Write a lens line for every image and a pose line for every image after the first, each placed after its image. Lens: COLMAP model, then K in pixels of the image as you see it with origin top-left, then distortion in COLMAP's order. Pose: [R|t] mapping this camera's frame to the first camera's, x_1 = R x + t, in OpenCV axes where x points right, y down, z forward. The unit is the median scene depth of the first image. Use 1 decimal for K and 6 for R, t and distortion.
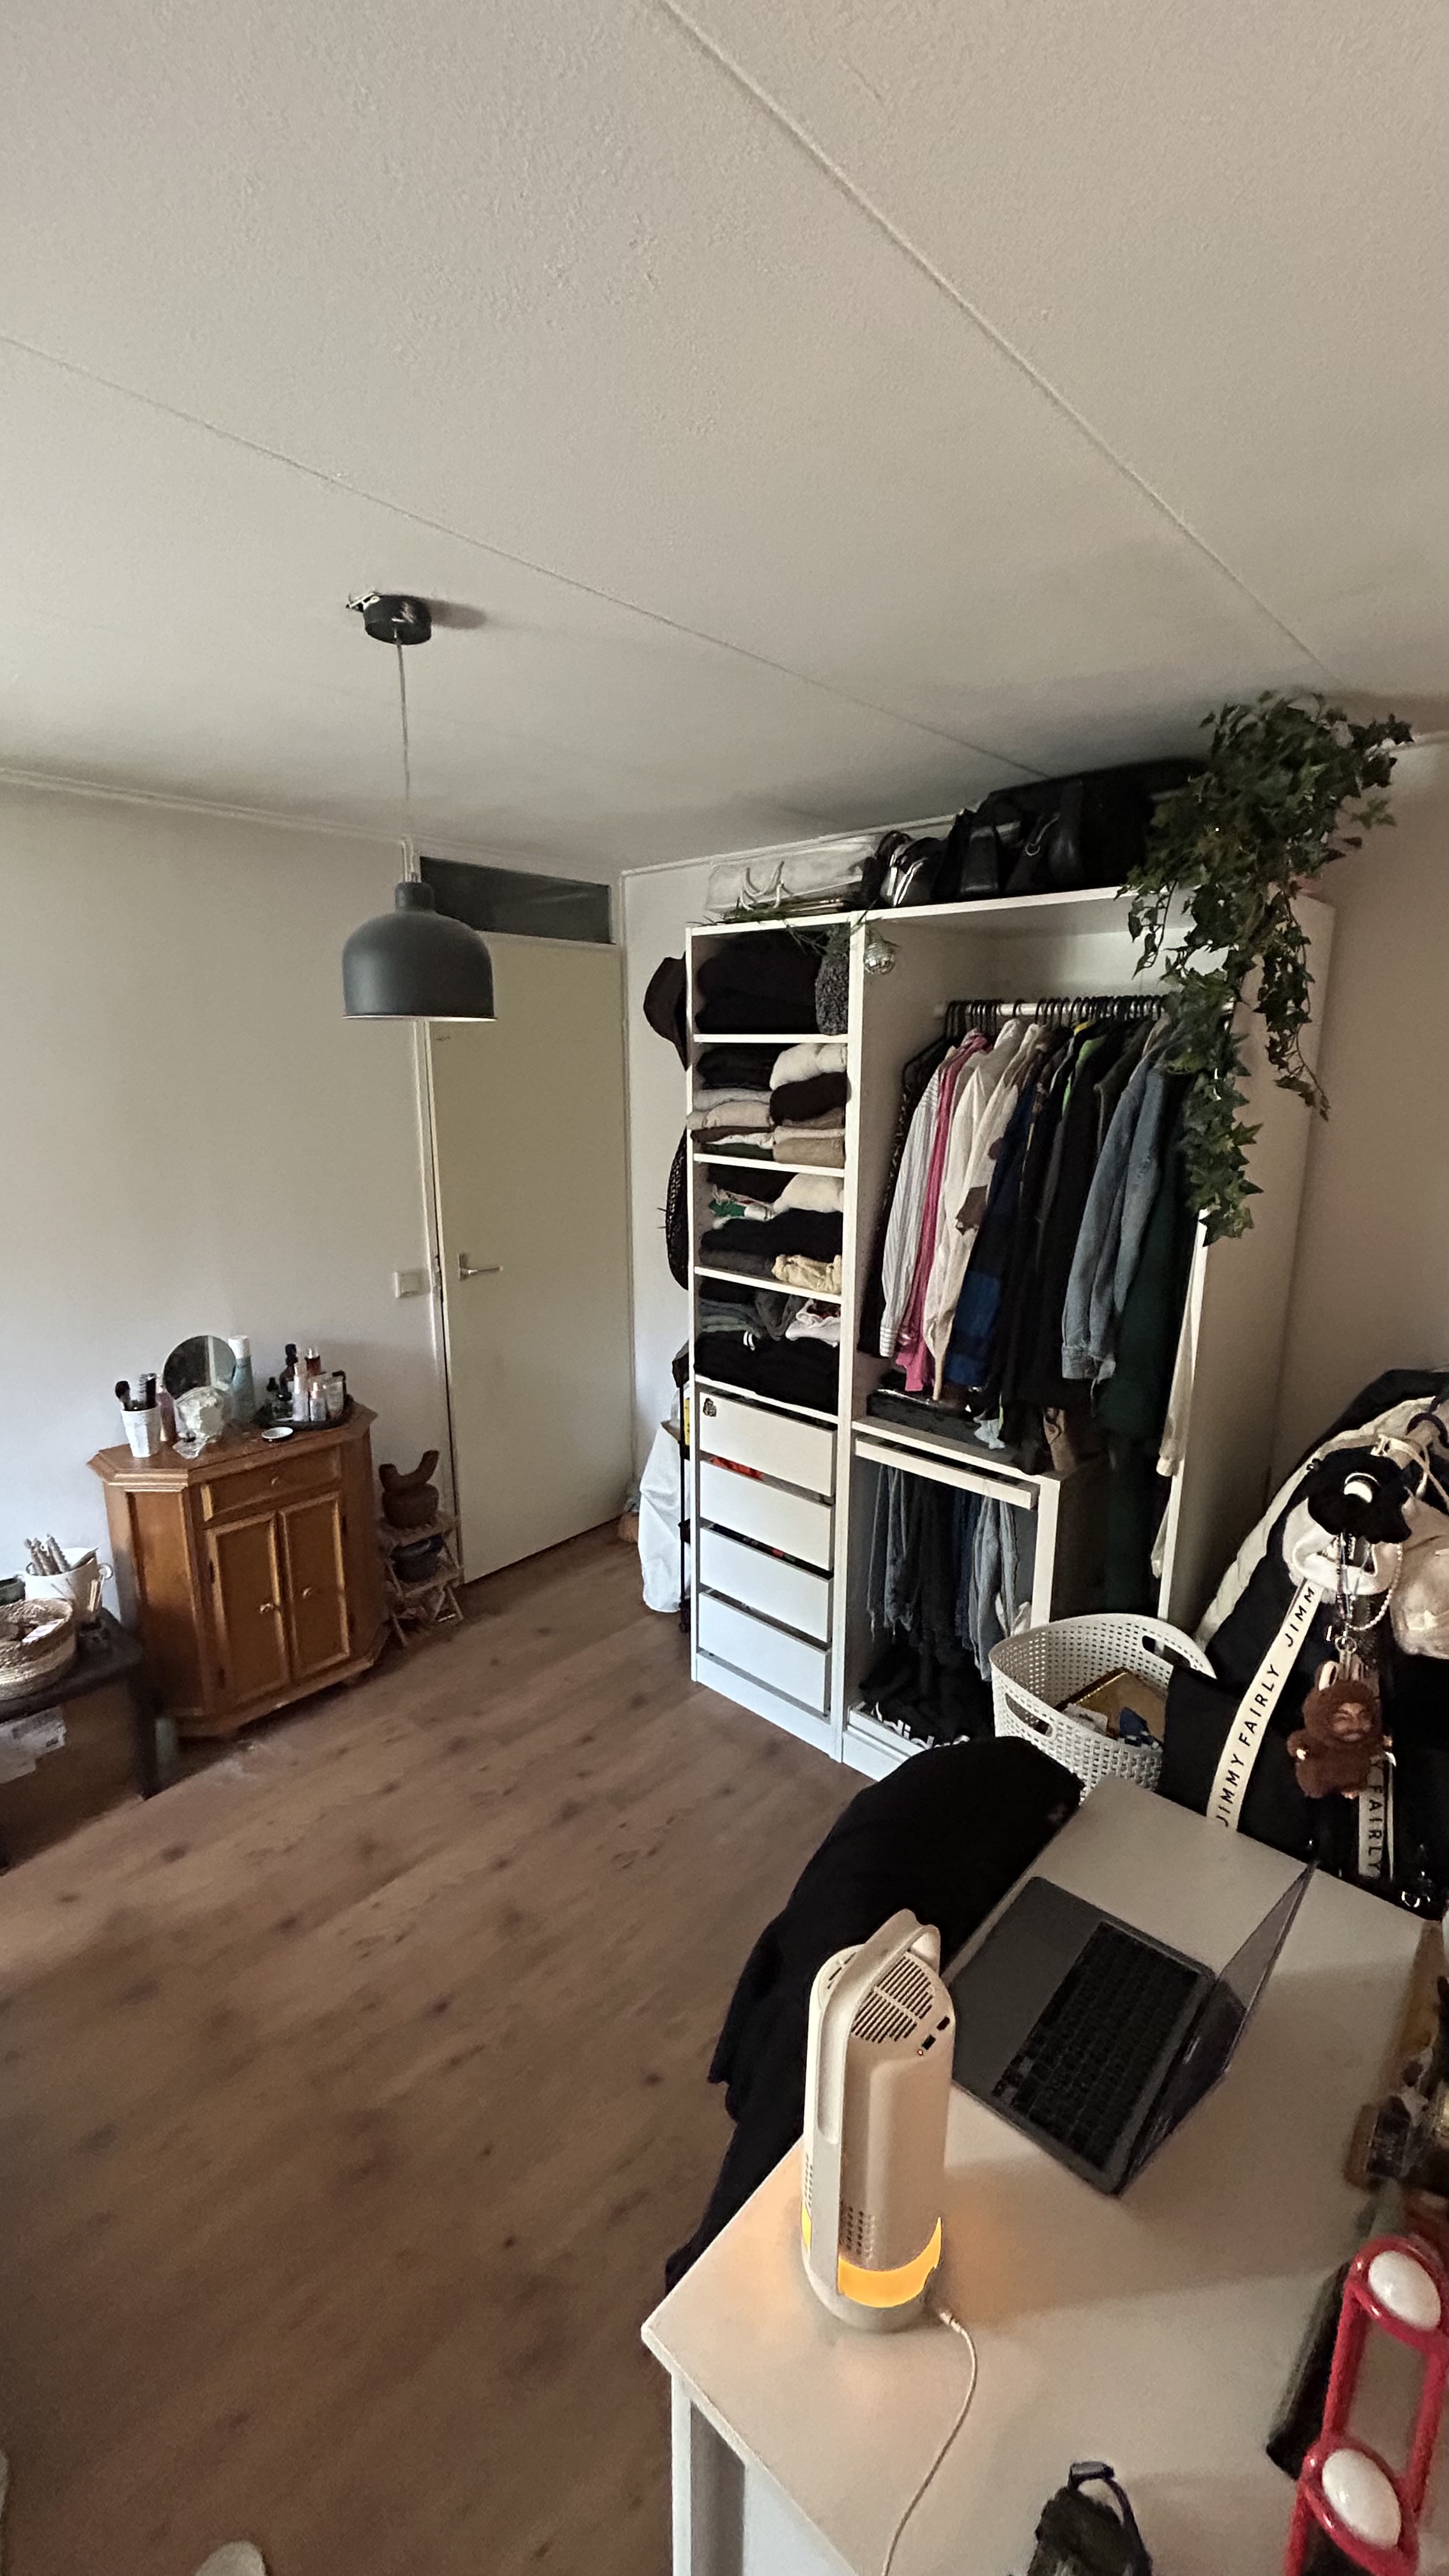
lens RADIAL K [[1031.5, 0, 723.4], [0, 1031.5, 1291.8], [0, 0, 1]] dist [-0.007587, 0.000177]
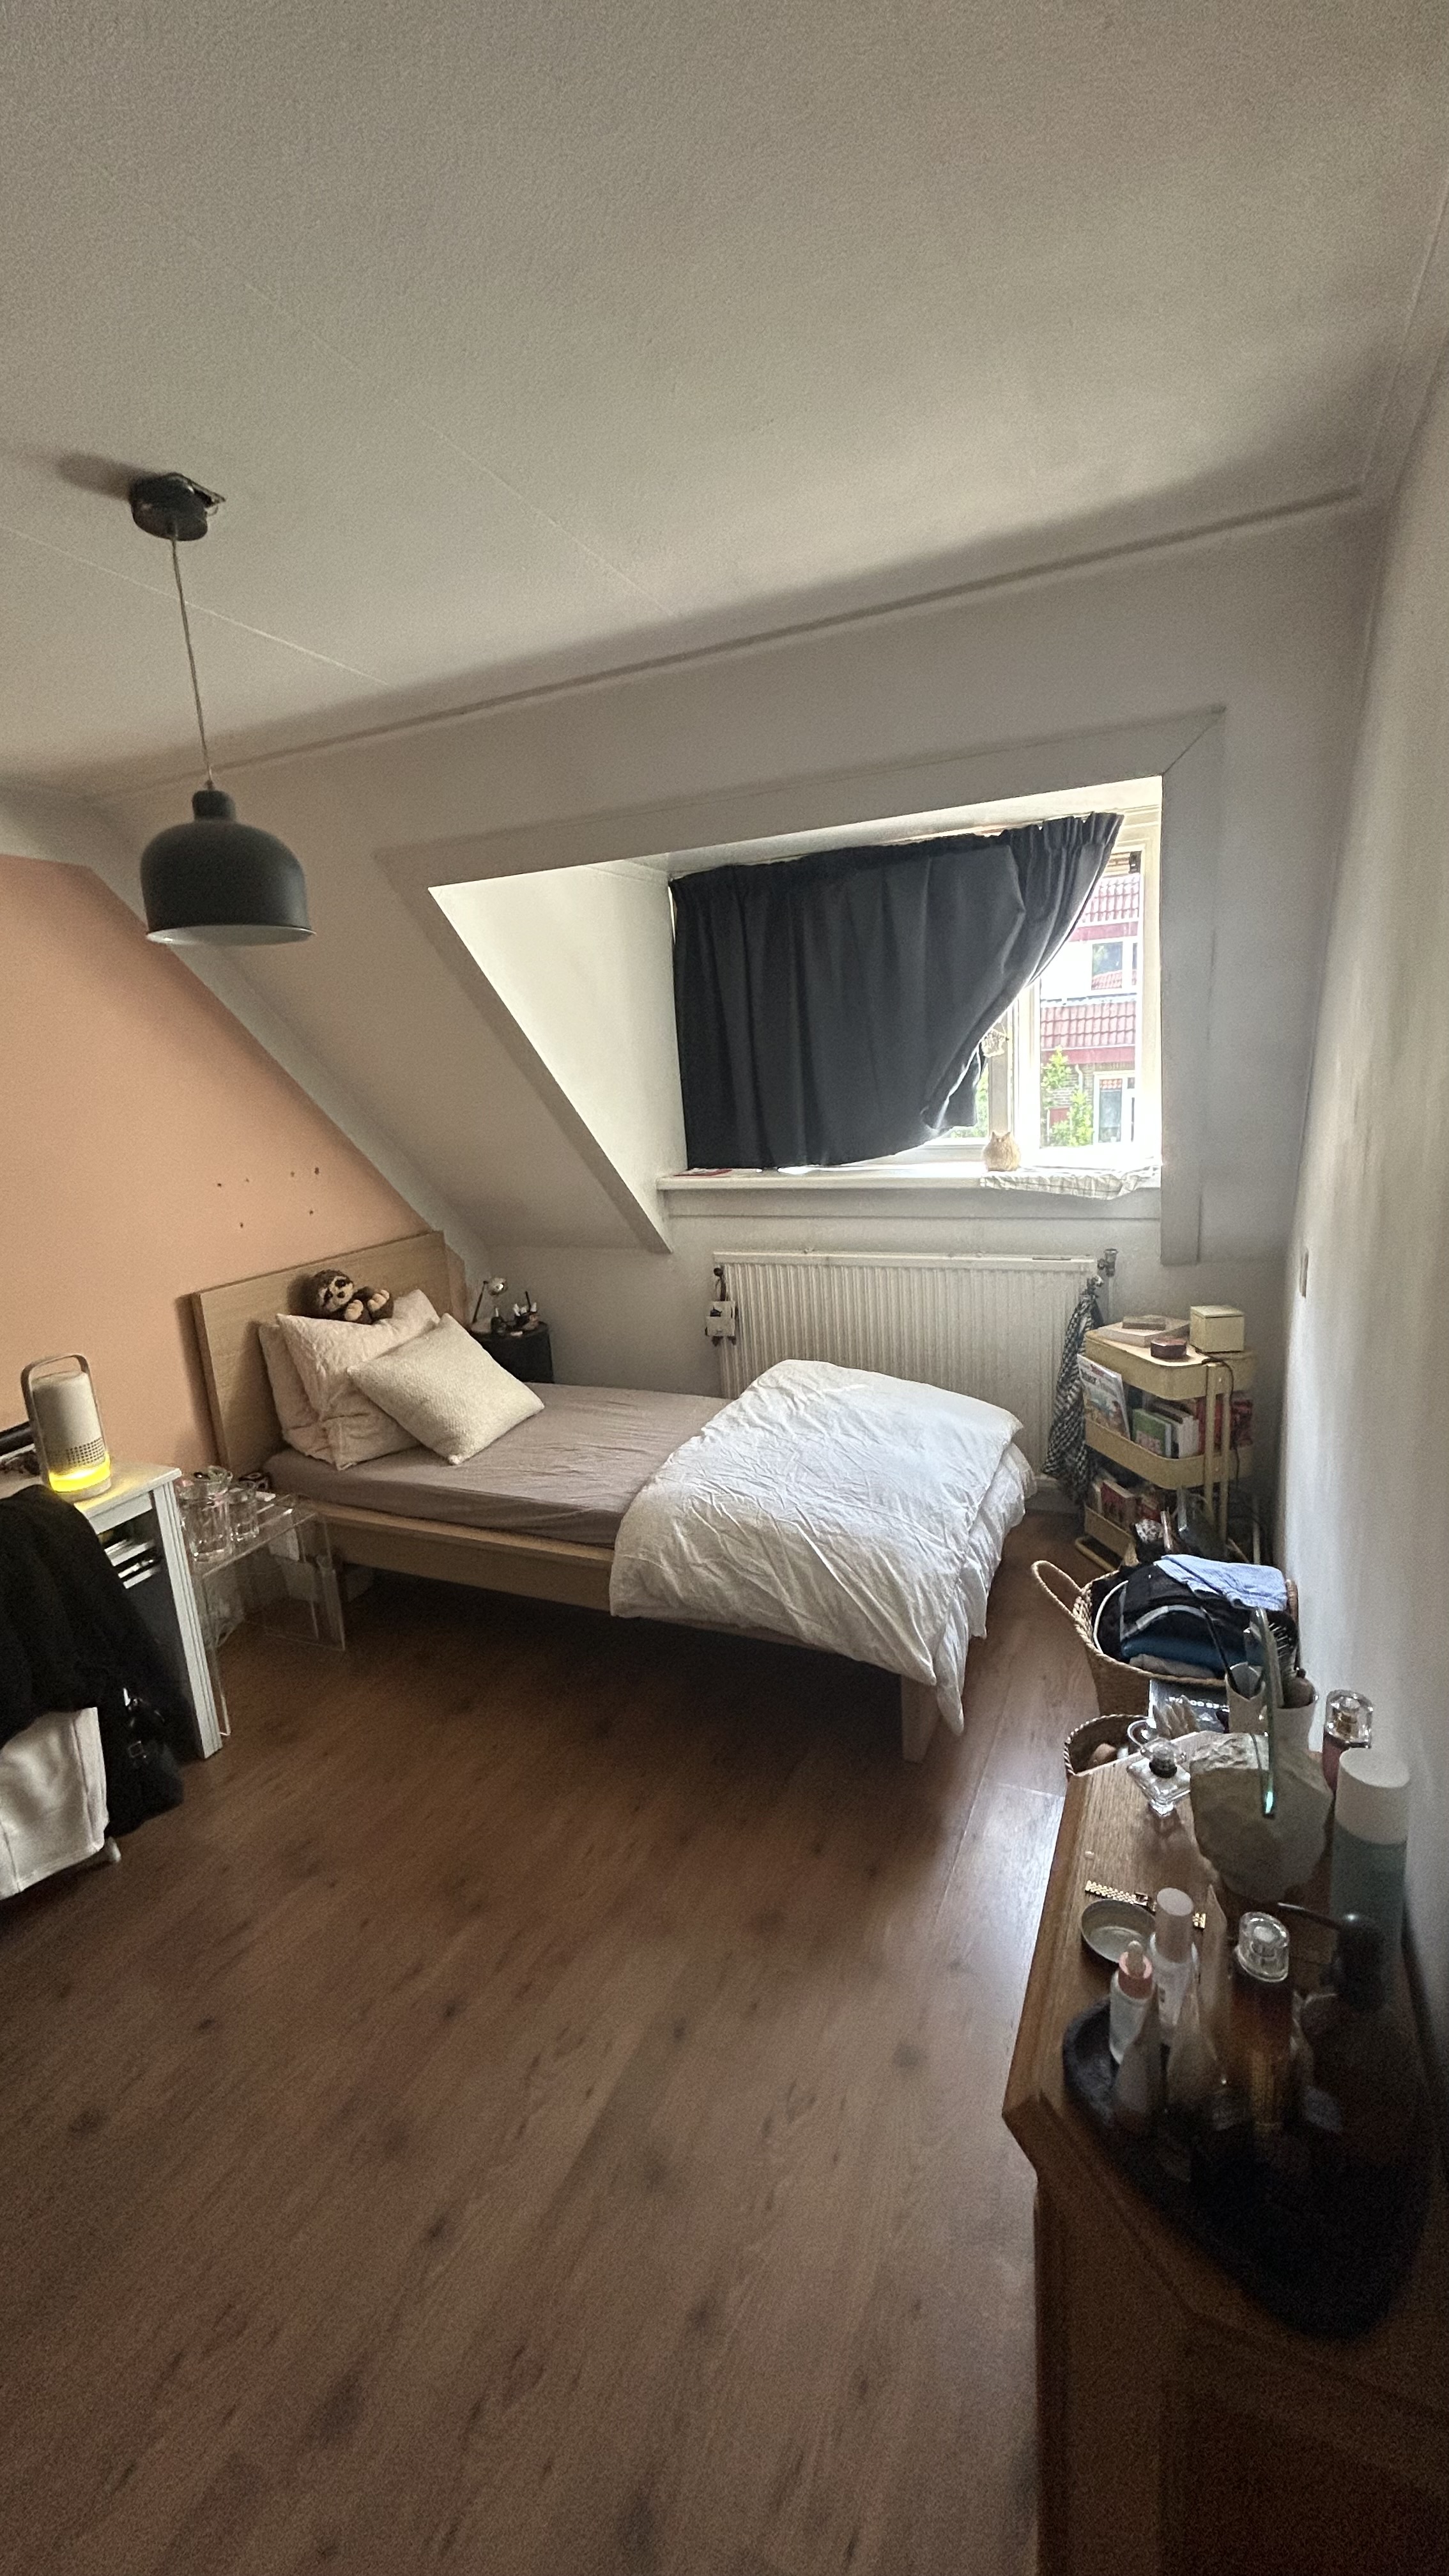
lens RADIAL K [[1031.5, 0, 728.2], [0, 1031.5, 1300.7], [0, 0, 1]] dist [-0.007587, 0.000177]
pose [[-0.948519, 0.121185, -0.292620, -0.303285], [-0.003764, 0.919527, 0.393009, -0.243628], [0.316699, 0.373878, -0.871732, 1.563033]]
